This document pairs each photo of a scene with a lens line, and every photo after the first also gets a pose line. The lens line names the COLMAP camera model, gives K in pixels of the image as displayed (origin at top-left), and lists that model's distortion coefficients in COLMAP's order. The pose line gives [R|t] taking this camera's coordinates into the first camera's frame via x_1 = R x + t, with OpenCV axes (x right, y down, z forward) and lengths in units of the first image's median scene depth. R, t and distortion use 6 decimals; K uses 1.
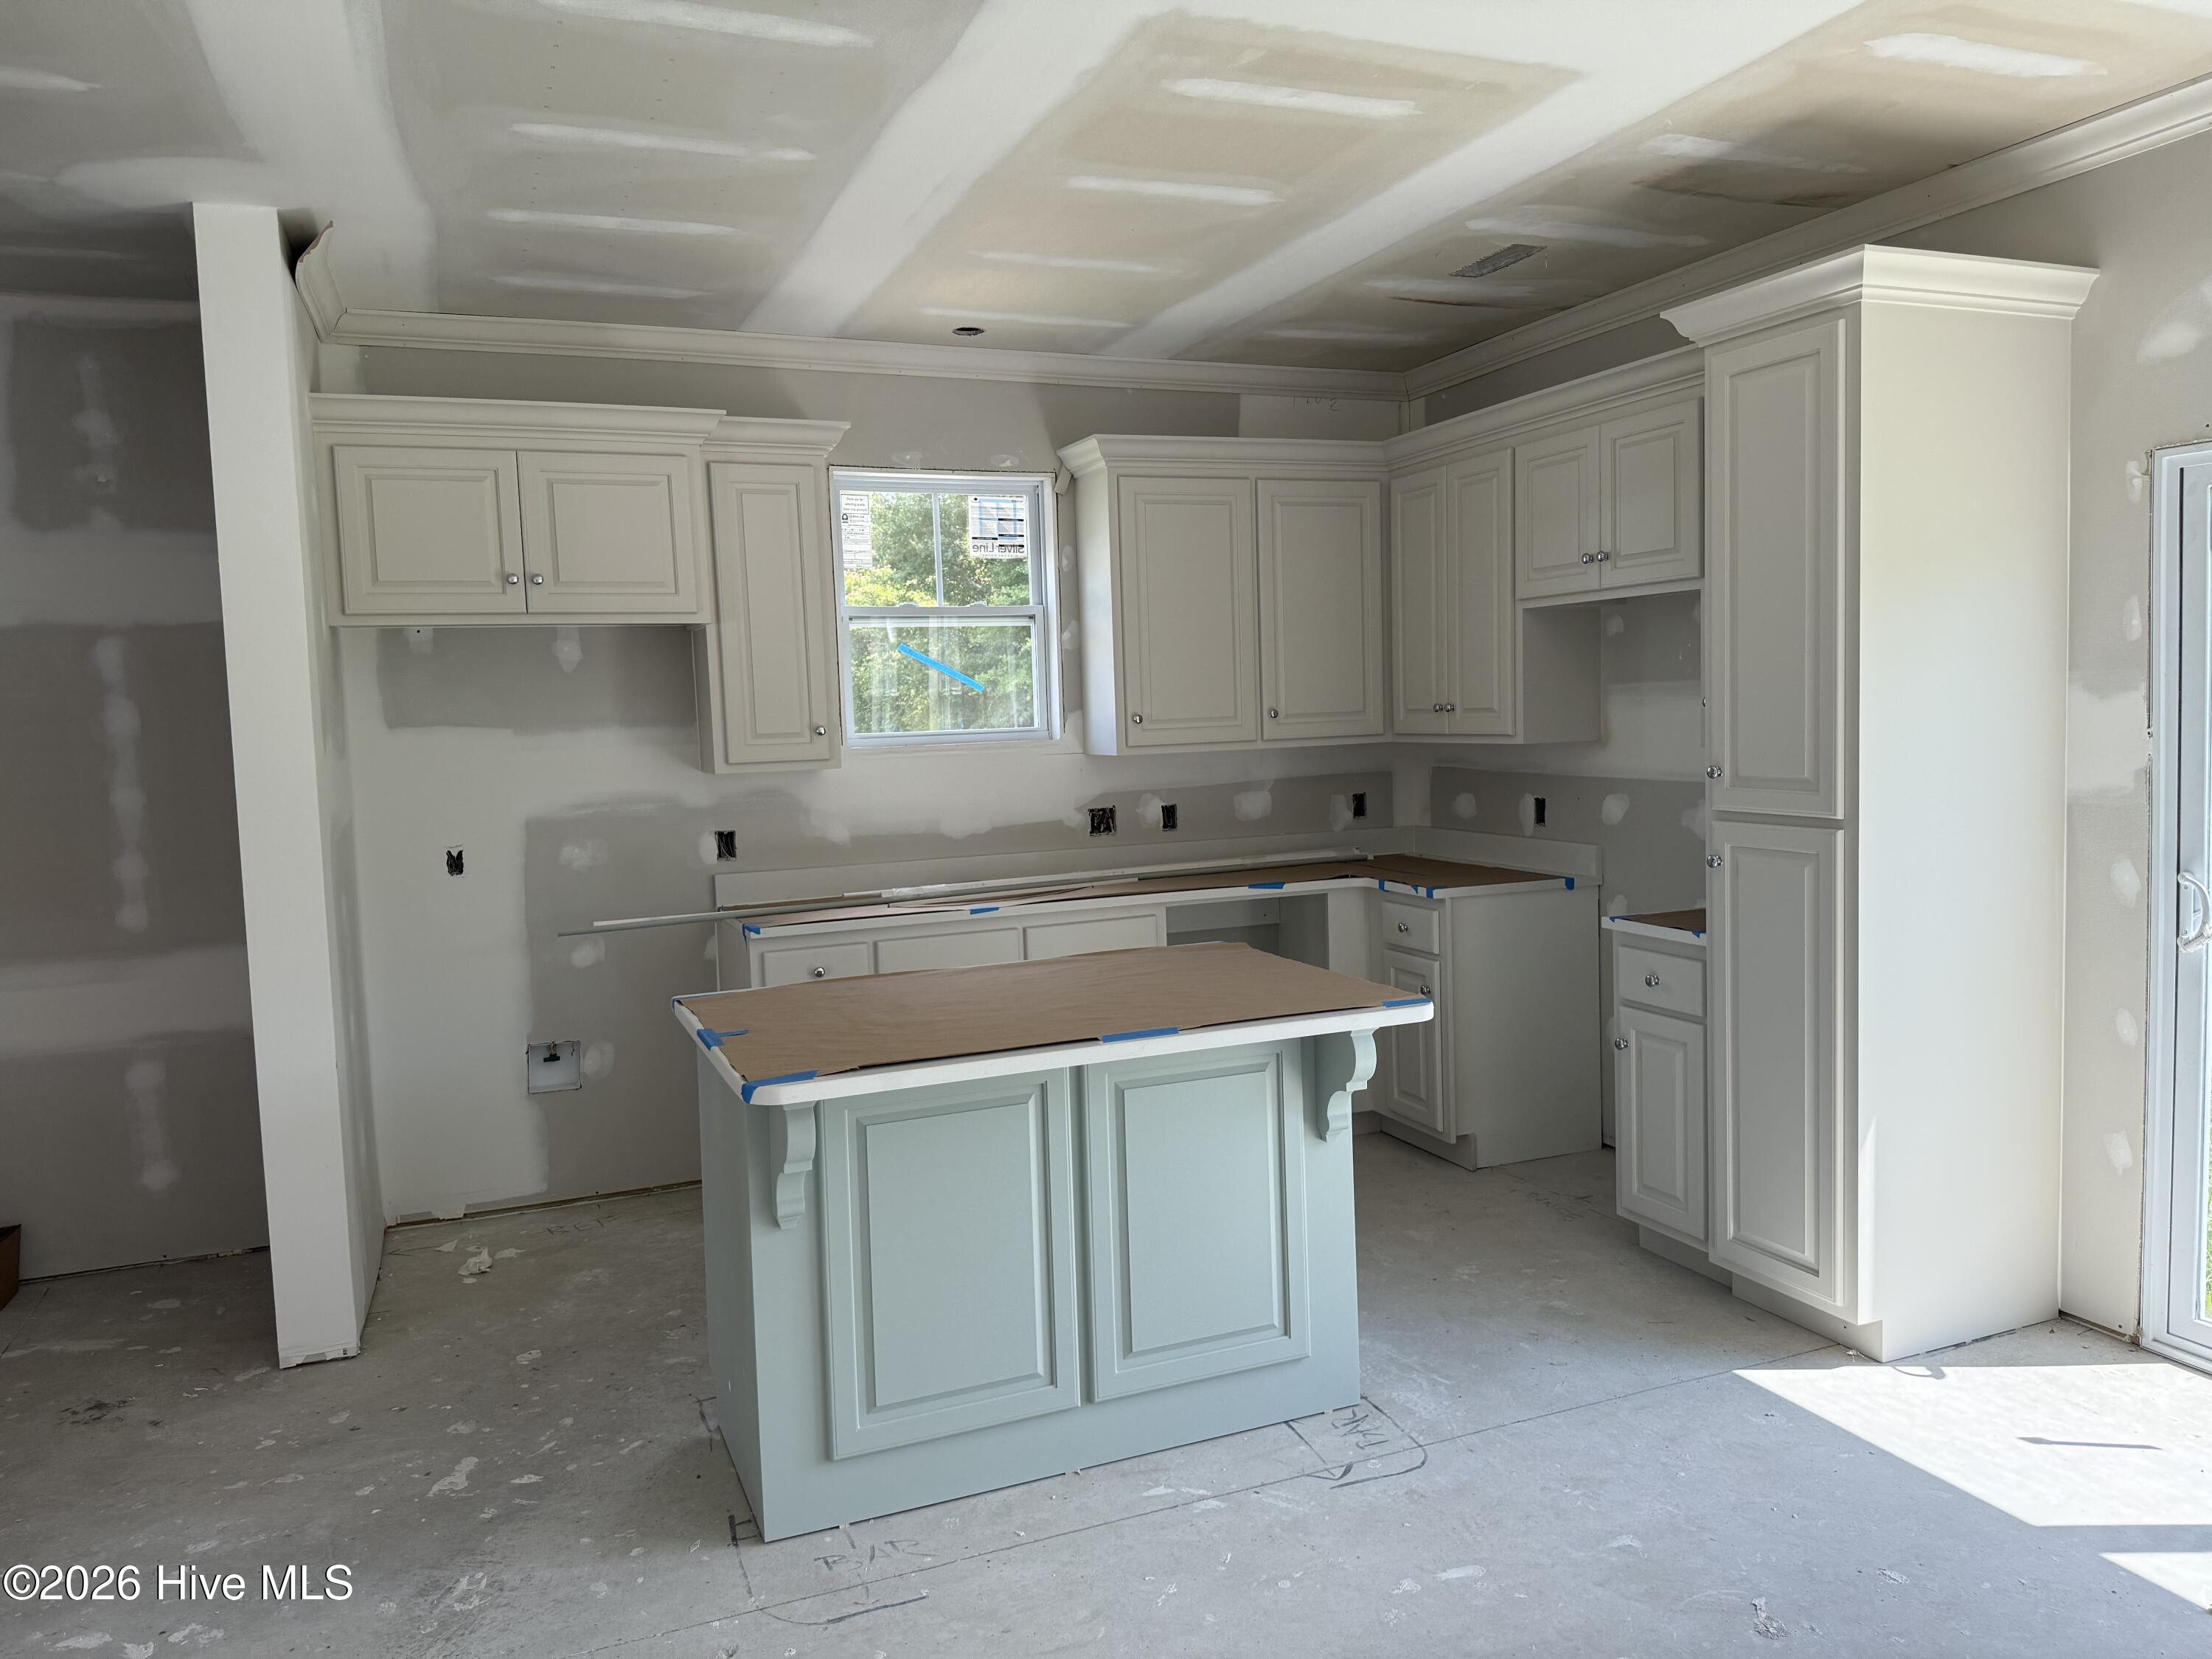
lens RADIAL K [[1582.0, 0, 1106.0], [0, 1582.0, 829.5], [0, 0, 1]] dist [0.128529, -0.155869]
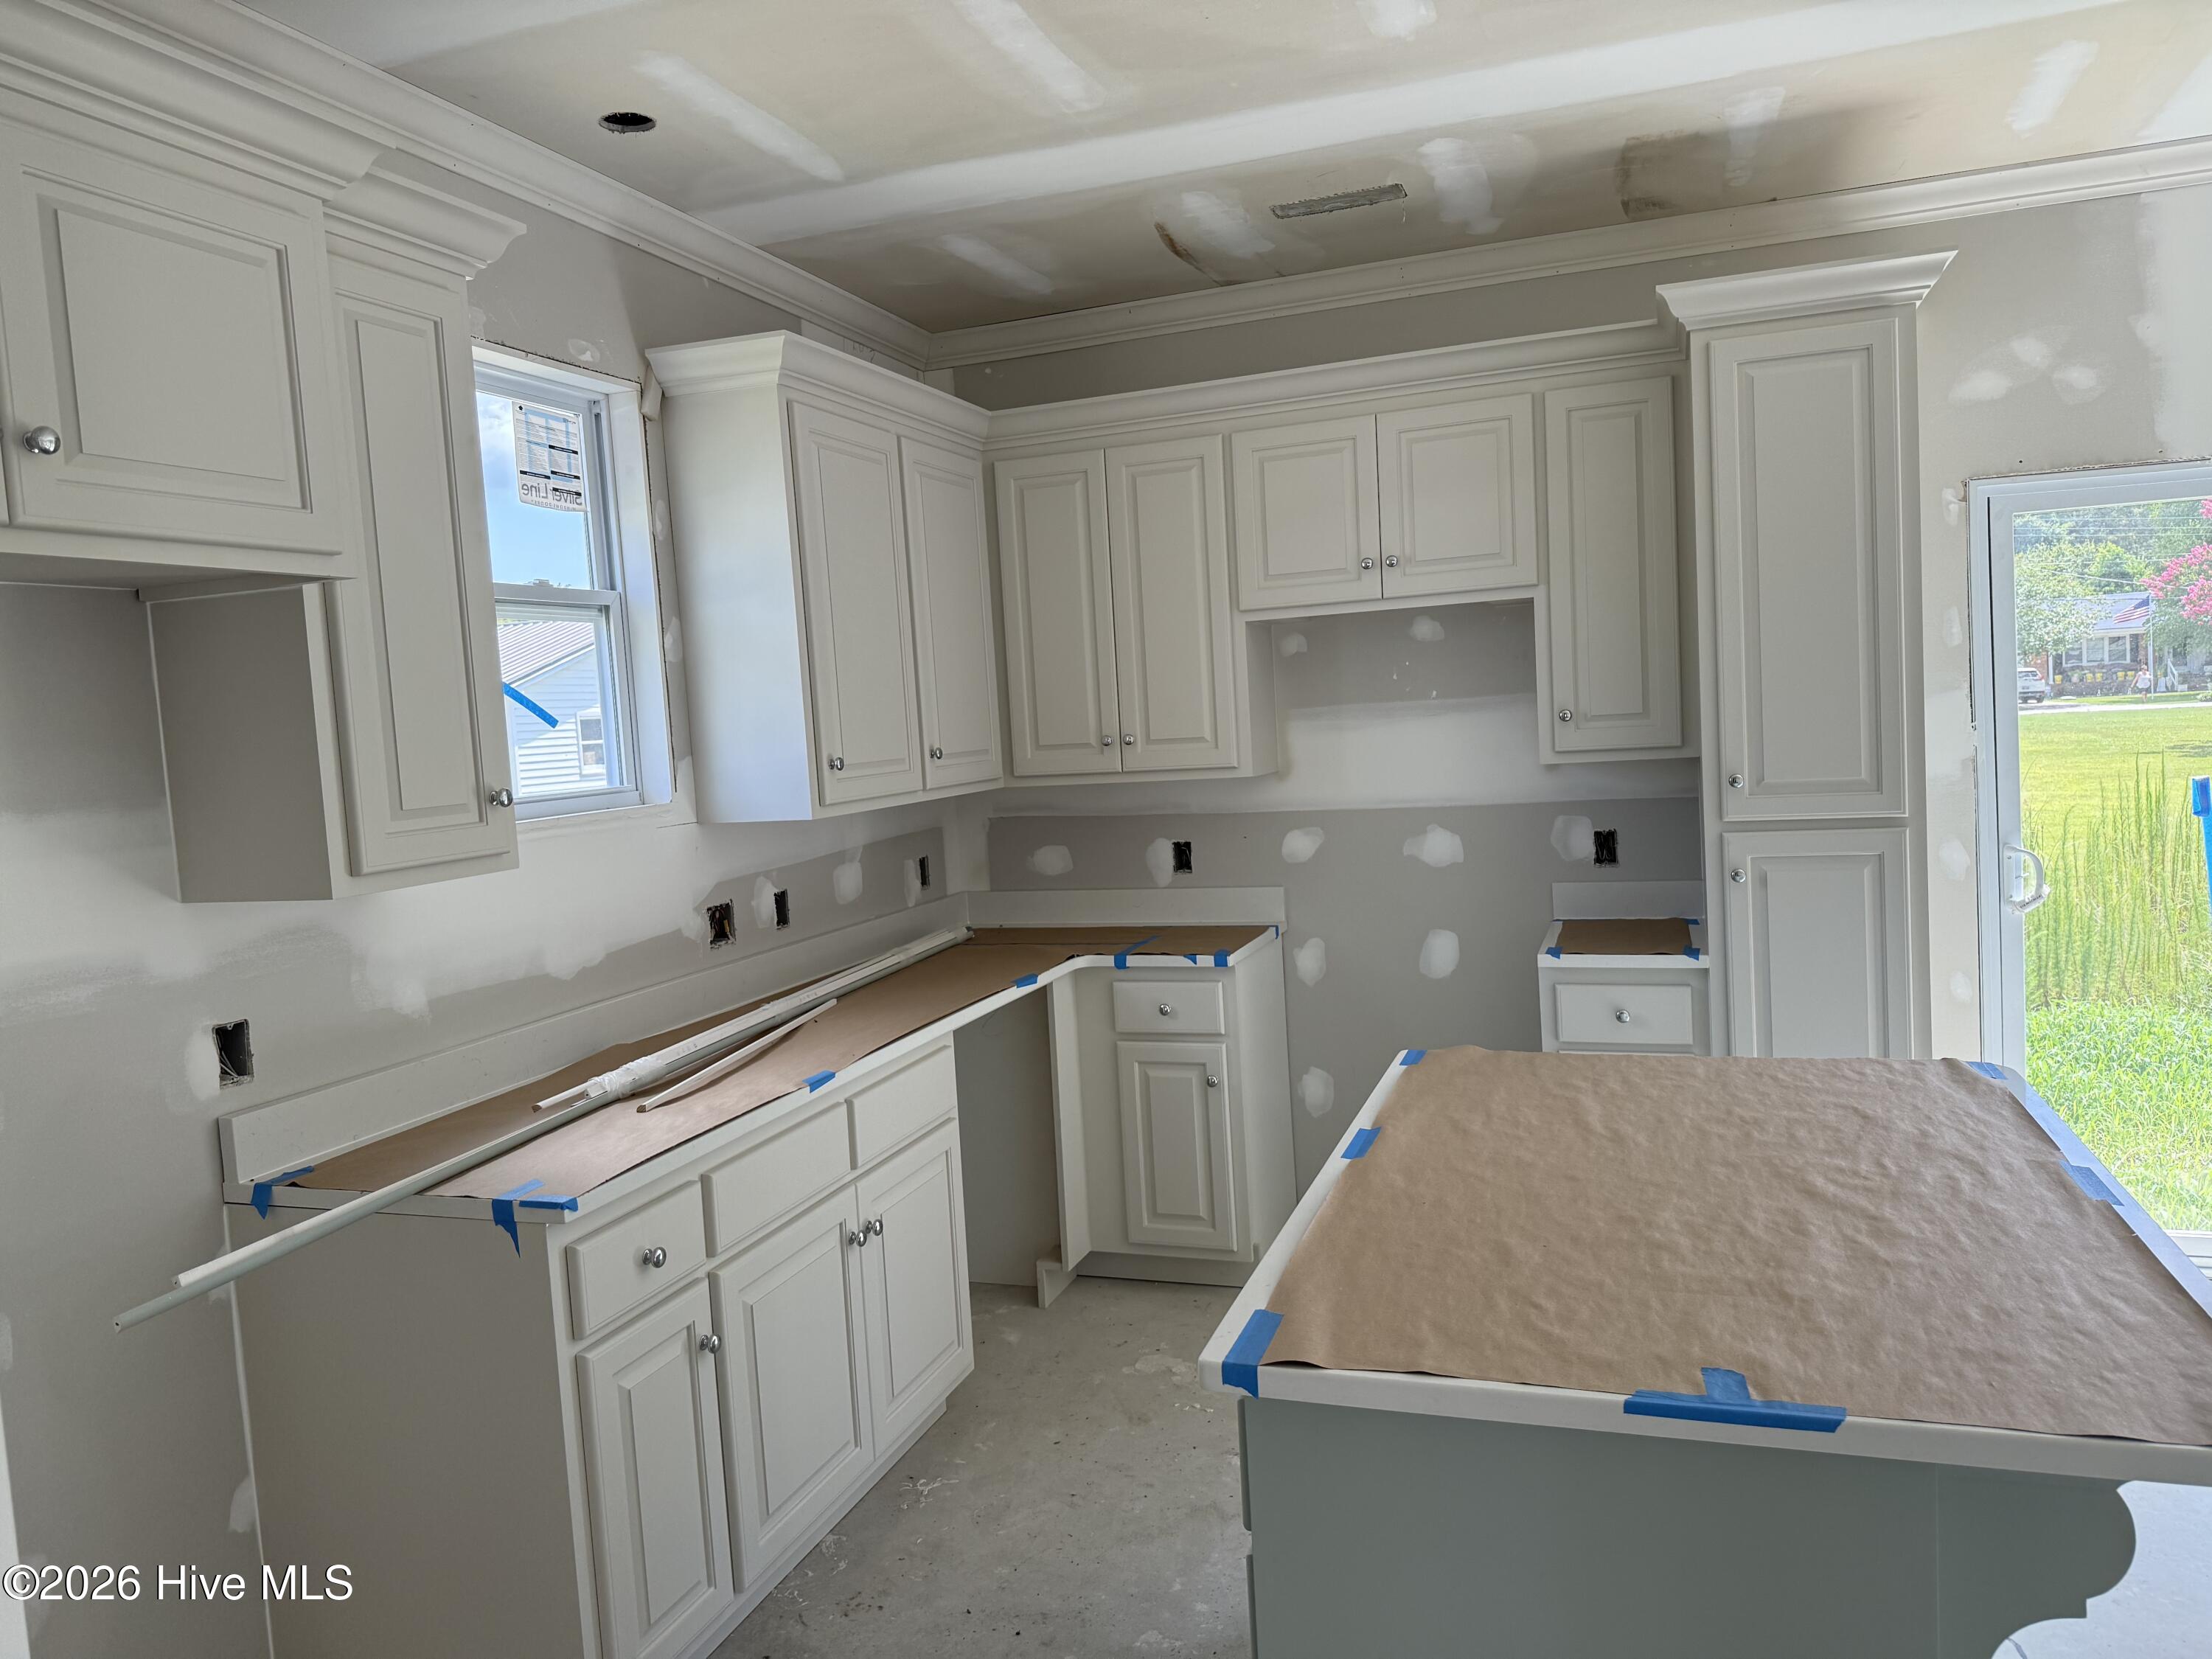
lens RADIAL K [[1582.0, 0, 1106.0], [0, 1582.0, 829.5], [0, 0, 1]] dist [0.128529, -0.155869]
pose [[0.661189, -0.063173, 0.747555, -0.423486], [0.096650, 0.995318, -0.001373, -0.030599], [-0.743968, 0.073159, 0.664198, 0.477738]]
